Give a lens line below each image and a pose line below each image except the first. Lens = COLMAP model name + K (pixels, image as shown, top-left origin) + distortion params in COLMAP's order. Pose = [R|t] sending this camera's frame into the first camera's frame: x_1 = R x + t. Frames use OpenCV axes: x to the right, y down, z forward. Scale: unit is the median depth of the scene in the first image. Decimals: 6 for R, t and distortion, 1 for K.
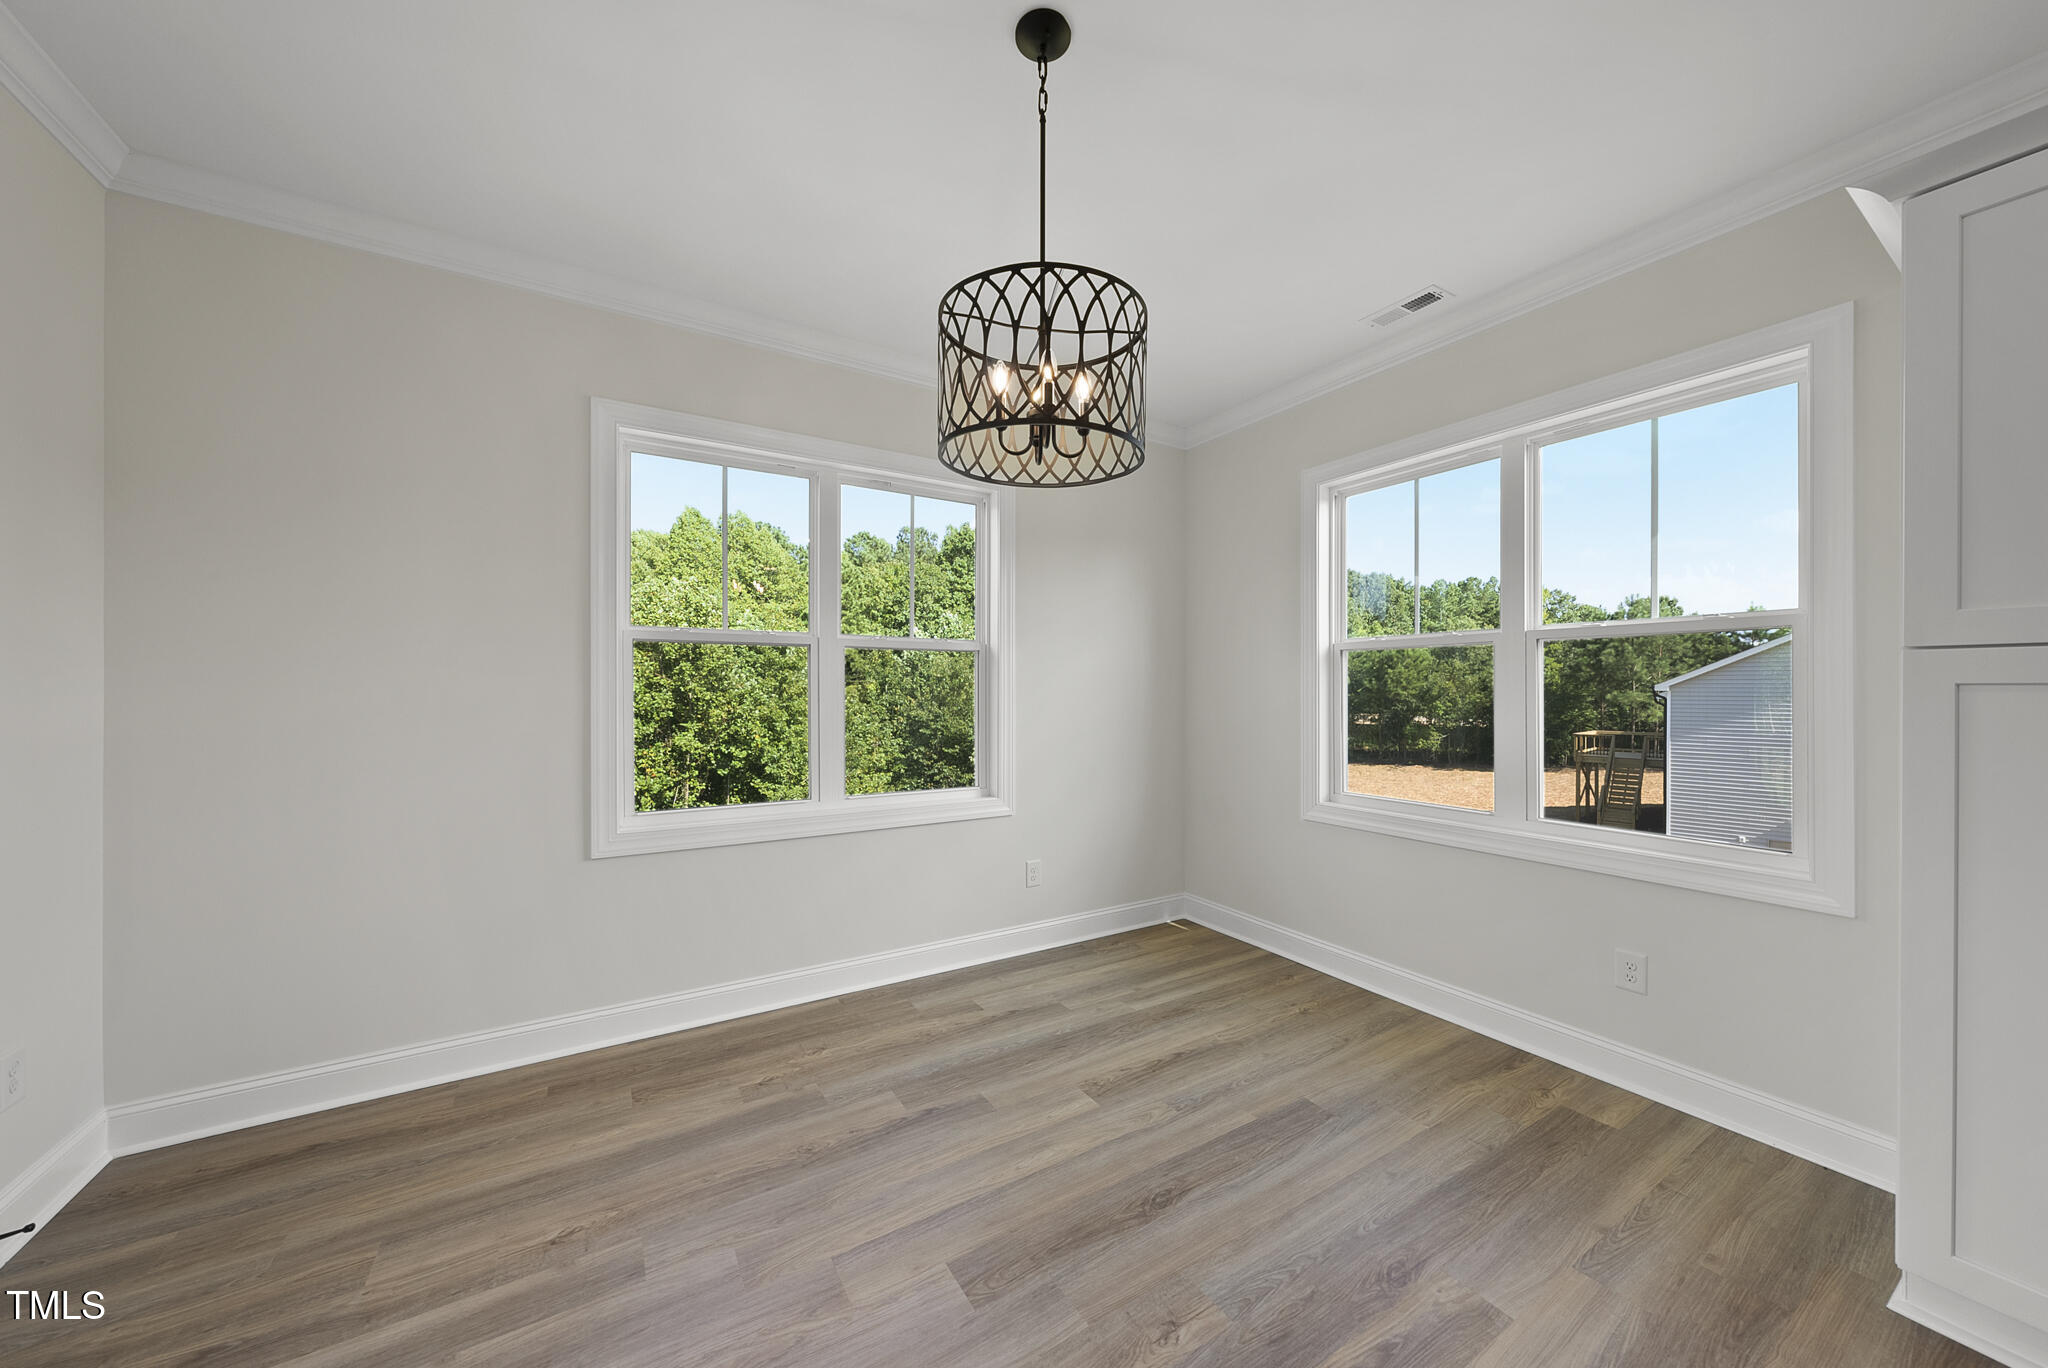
lens RADIAL K [[699.8, 0, 1029.5], [0, 699.8, 687.1], [0, 0, 1]] dist [-0.002359, 0.000128]
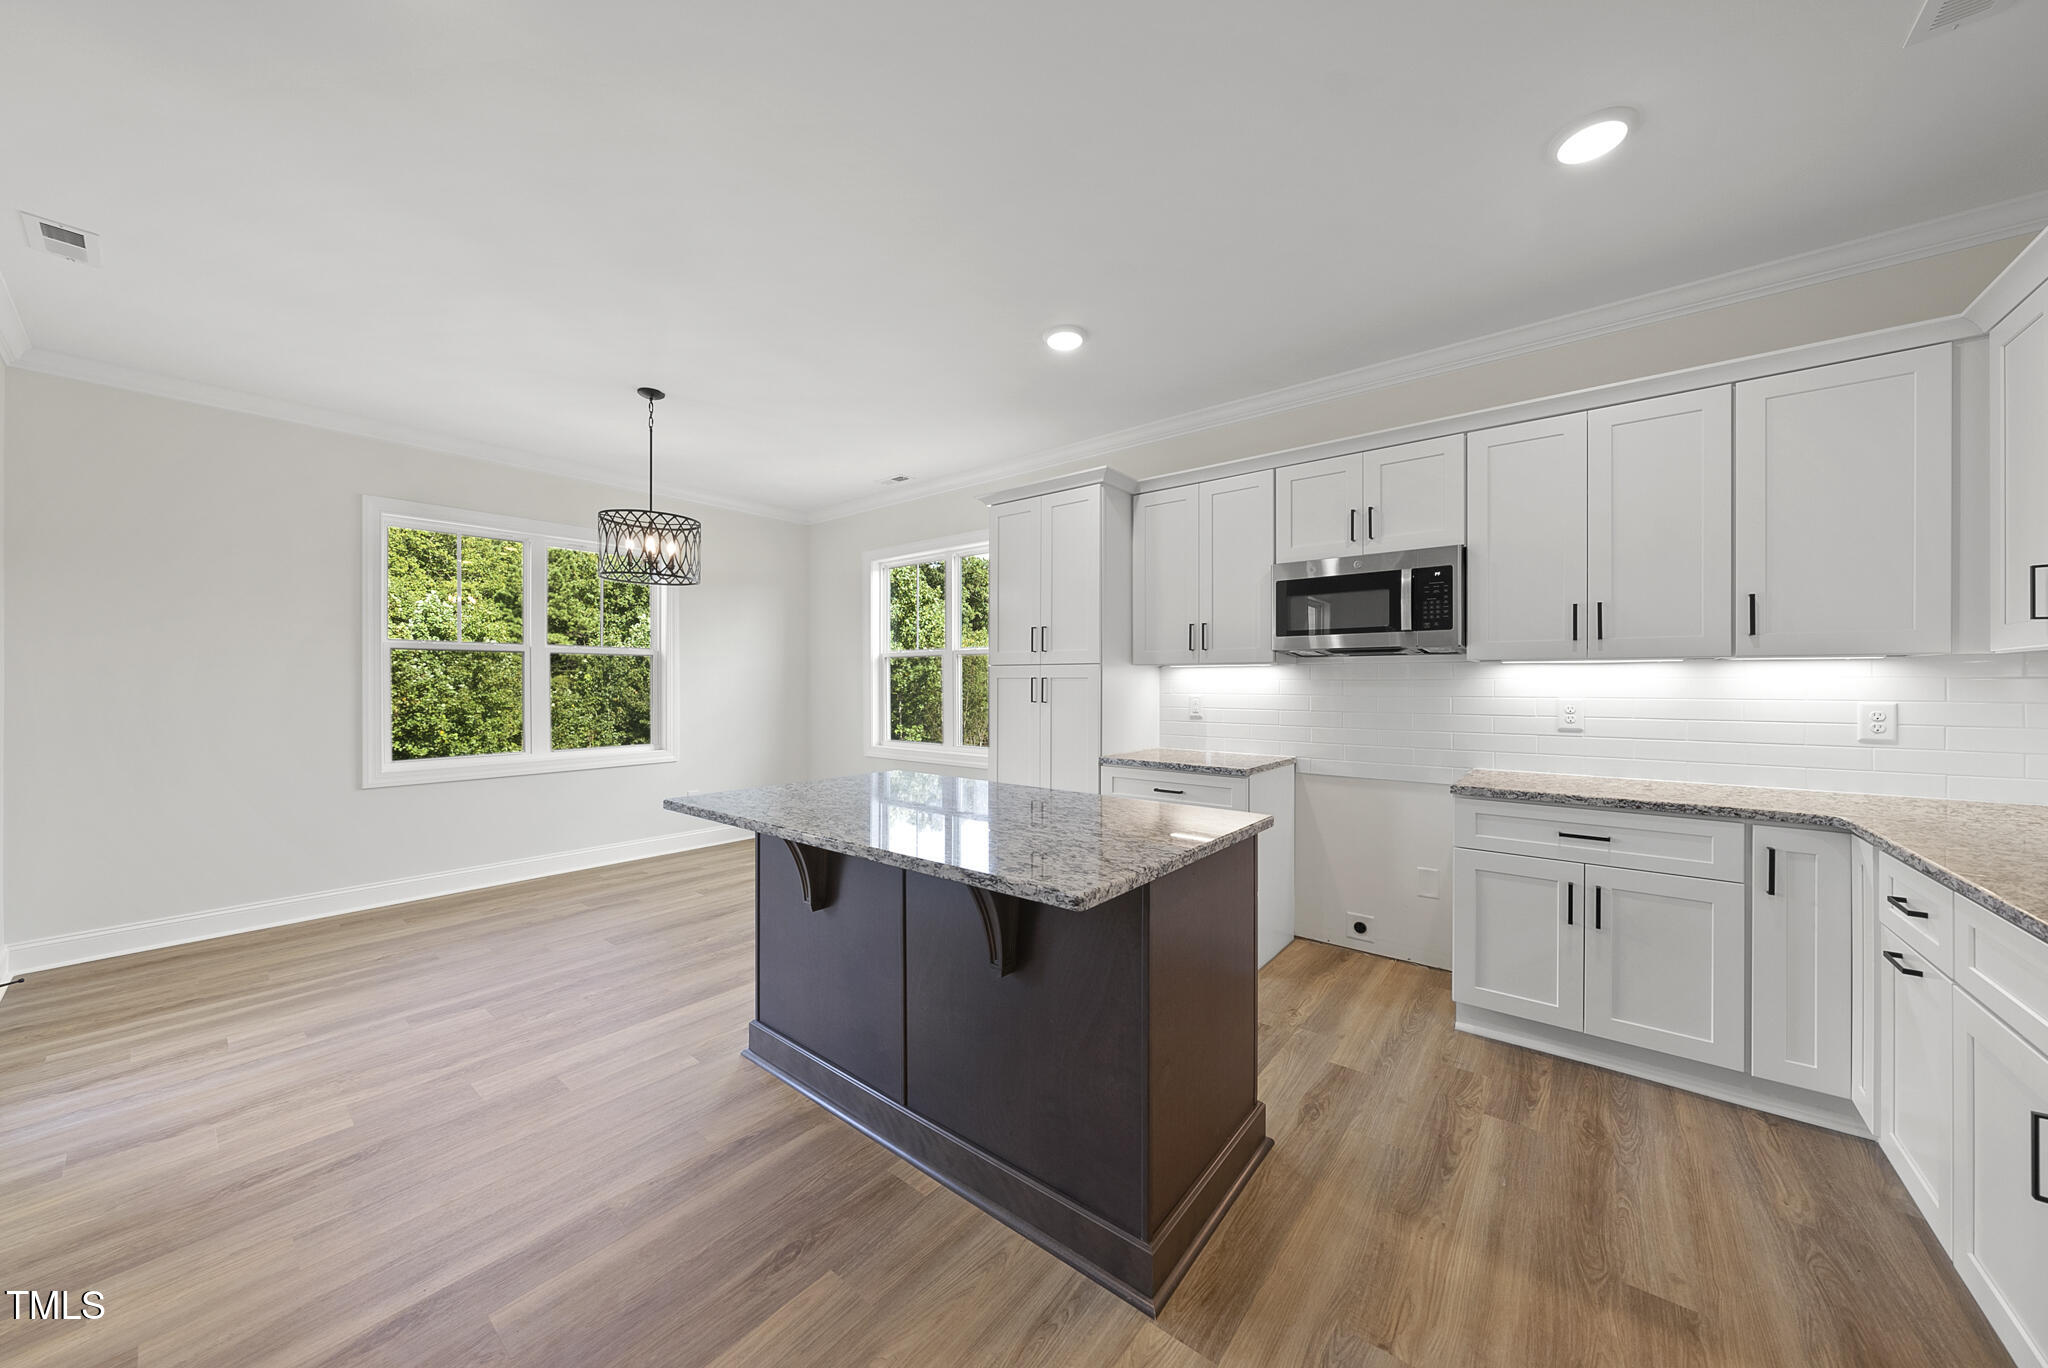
lens RADIAL K [[699.8, 0, 1024.6], [0, 699.8, 684.4], [0, 0, 1]] dist [-0.002359, 0.000128]
pose [[0.944354, -0.001752, 0.328926, 0.190189], [-0.001267, 0.999959, 0.008965, -0.002992], [-0.328929, -0.008883, 0.944313, -0.701694]]
